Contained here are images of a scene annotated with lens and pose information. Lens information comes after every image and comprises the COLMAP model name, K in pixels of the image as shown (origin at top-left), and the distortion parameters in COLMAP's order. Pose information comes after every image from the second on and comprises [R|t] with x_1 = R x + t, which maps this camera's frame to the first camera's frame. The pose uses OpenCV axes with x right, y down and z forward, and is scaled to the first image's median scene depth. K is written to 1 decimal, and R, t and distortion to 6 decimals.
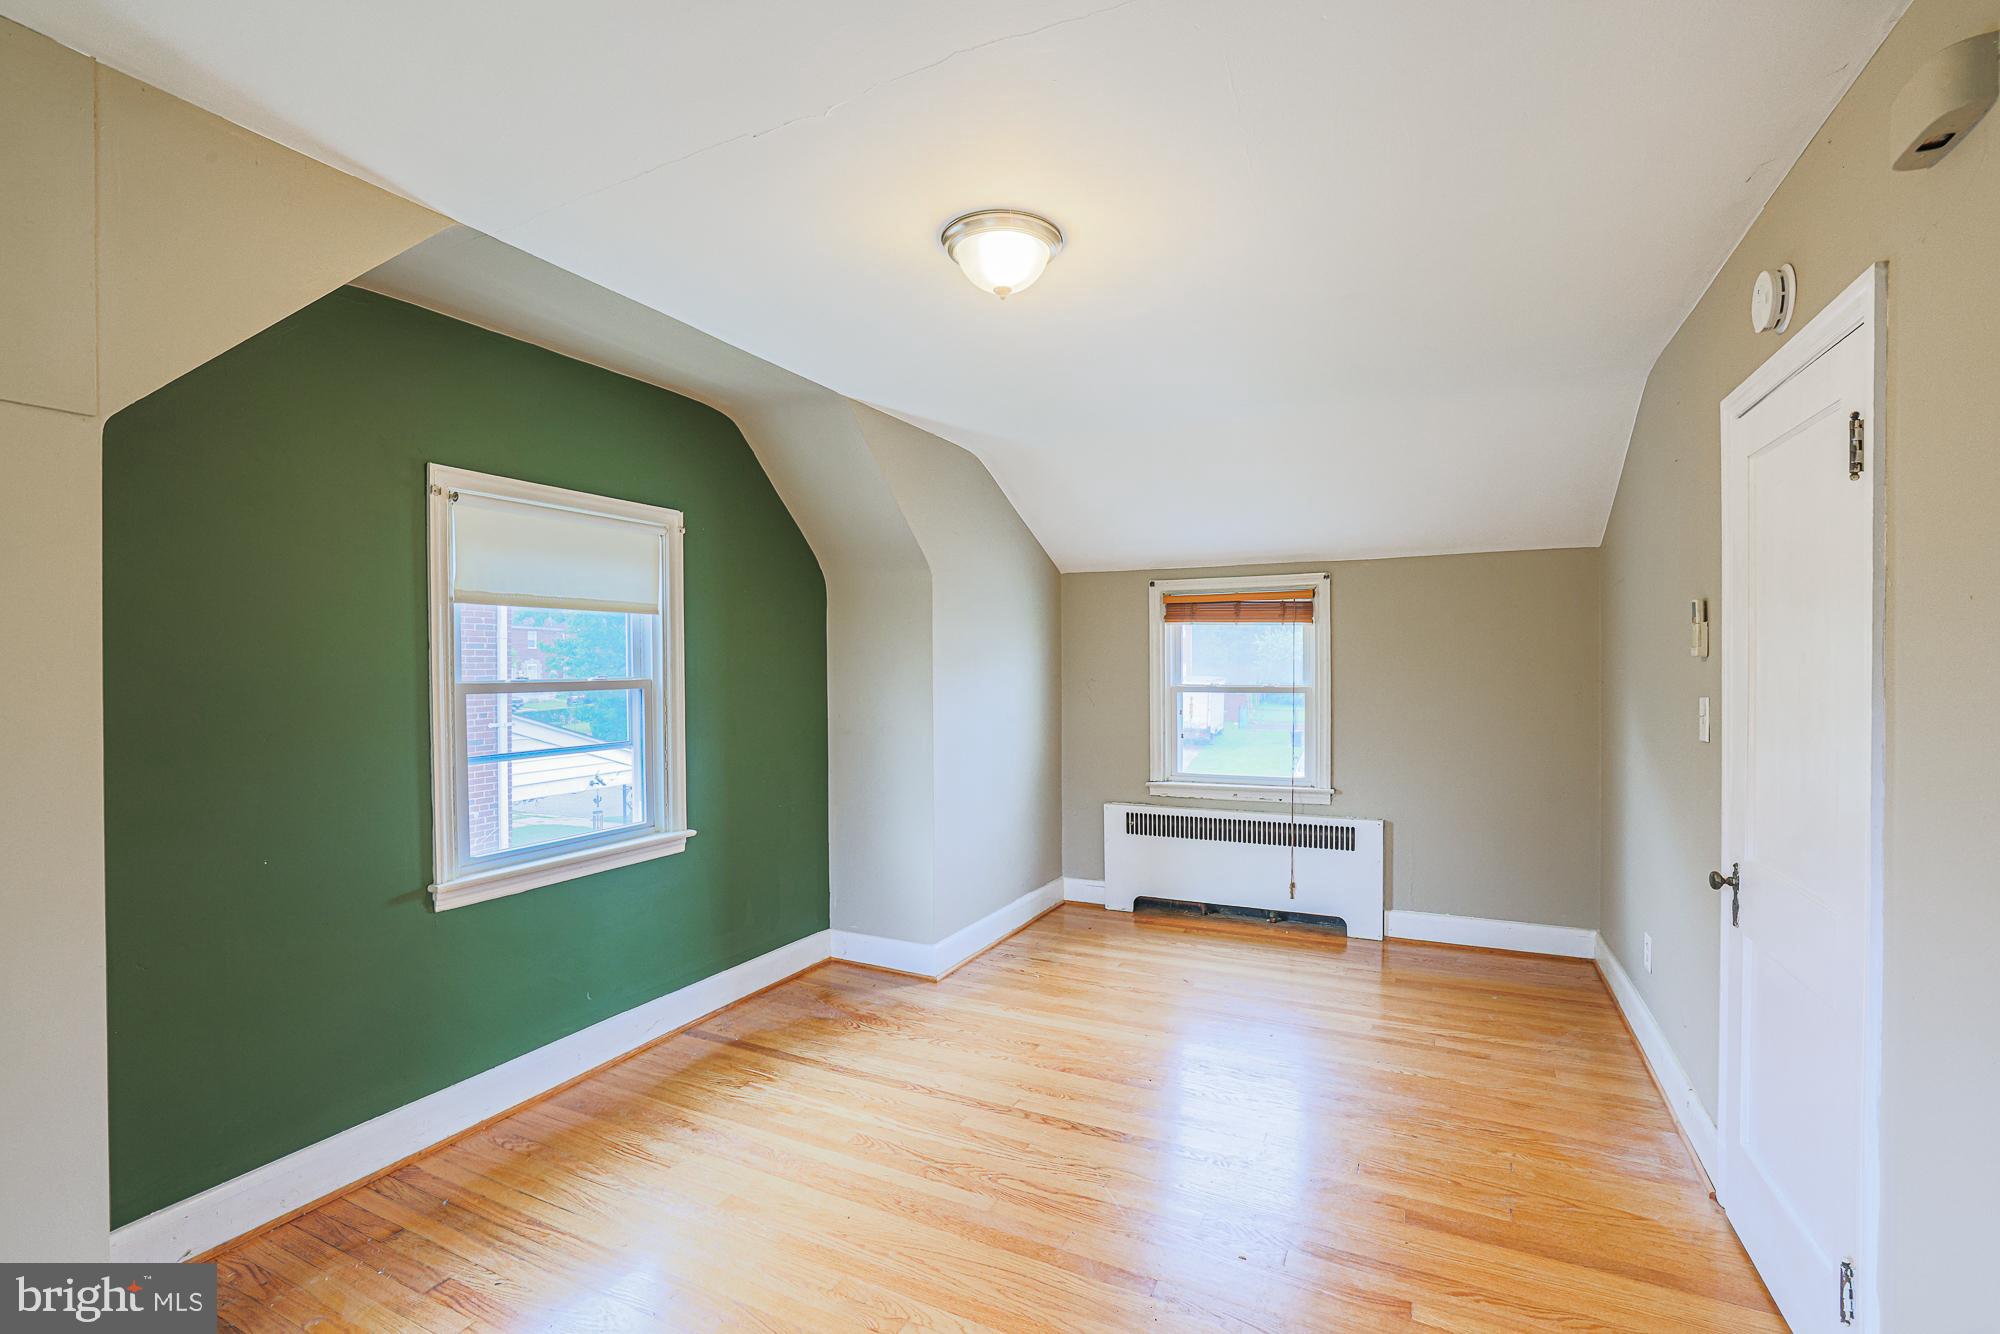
lens RADIAL K [[851.7, 0, 1004.7], [0, 851.7, 676.3], [0, 0, 1]] dist [-0.034655, 0.015565]
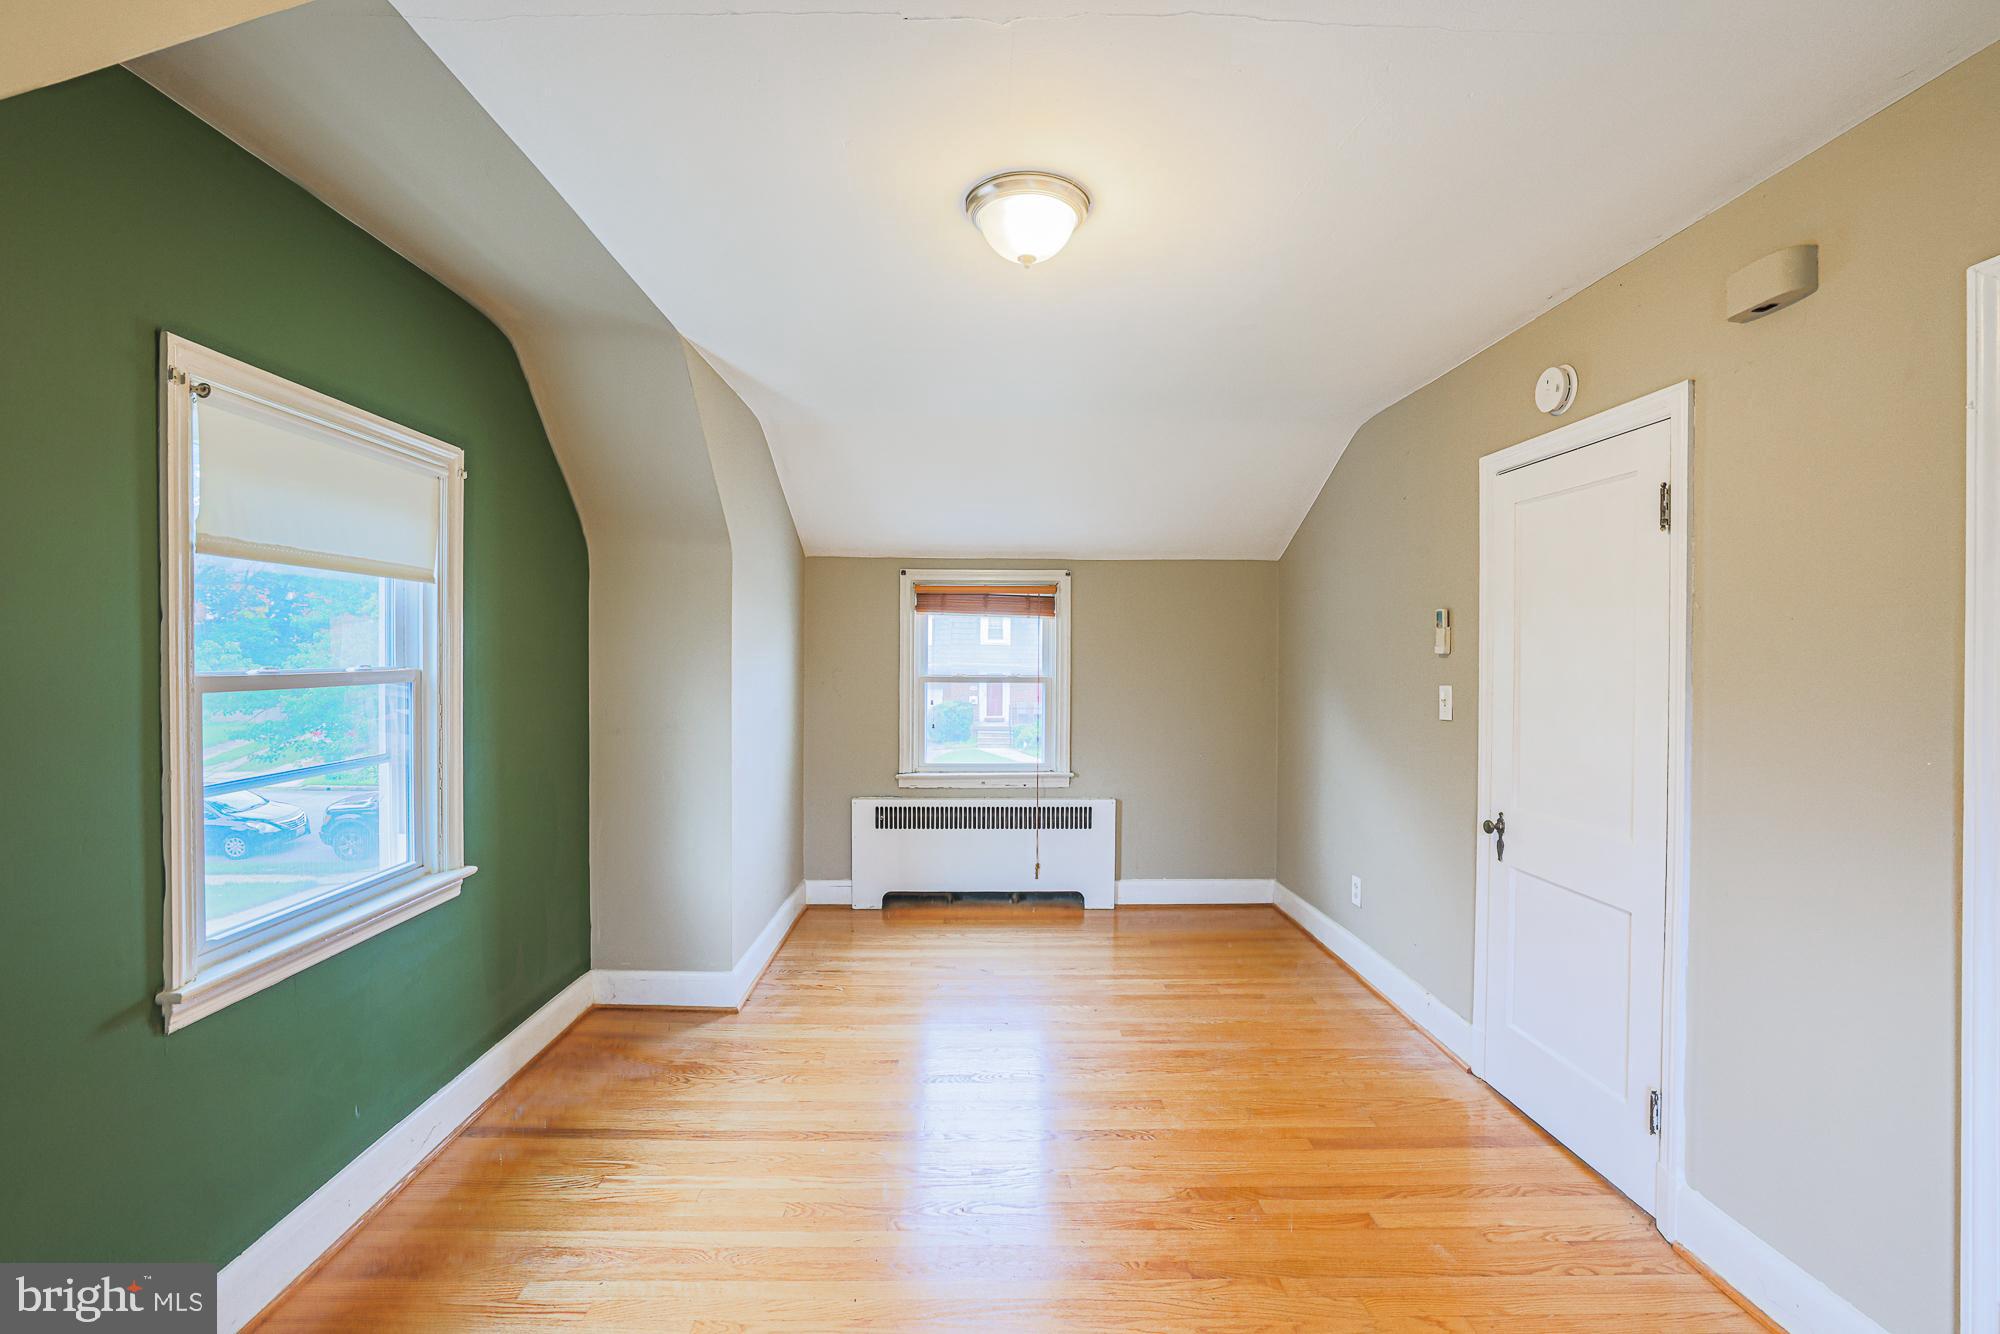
lens RADIAL K [[856.5, 0, 1025.6], [0, 856.5, 659.7], [0, 0, 1]] dist [-0.042268, 0.016101]
pose [[0.897250, 0.007285, 0.441463, -0.225278], [-0.004494, 0.999963, -0.007368, -0.001571], [-0.441501, 0.004627, 0.897249, 0.084147]]
